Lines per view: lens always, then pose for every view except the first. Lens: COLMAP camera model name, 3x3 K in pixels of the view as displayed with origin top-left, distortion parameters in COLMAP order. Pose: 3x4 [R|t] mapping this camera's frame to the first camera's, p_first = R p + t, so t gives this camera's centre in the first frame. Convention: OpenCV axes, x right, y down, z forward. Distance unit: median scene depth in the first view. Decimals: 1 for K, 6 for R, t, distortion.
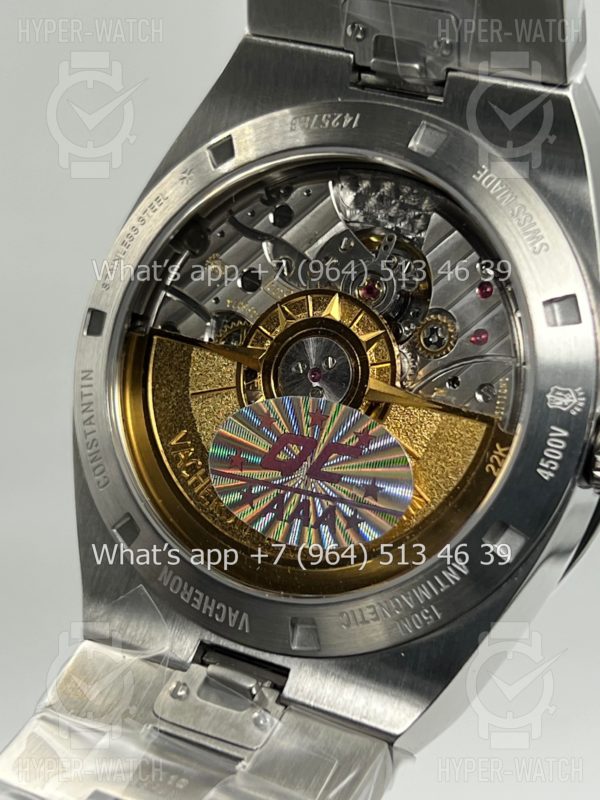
lens RADIAL K [[1859.5, 0, 300.0], [0, 1859.5, 400.0], [0, 0, 1]] dist [0.257676, -0.379045]
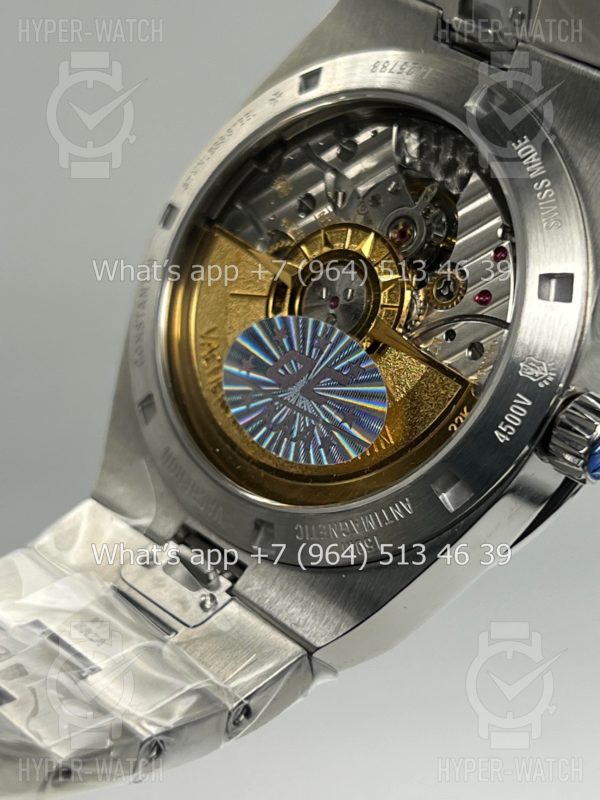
lens RADIAL K [[1859.5, 0, 300.0], [0, 1859.5, 400.0], [0, 0, 1]] dist [0.257676, -0.379045]
pose [[0.949901, 0.223862, -0.218113, 0.235602], [-0.221963, 0.974480, 0.033501, 0.009346], [0.220046, 0.016591, 0.975348, -0.032814]]
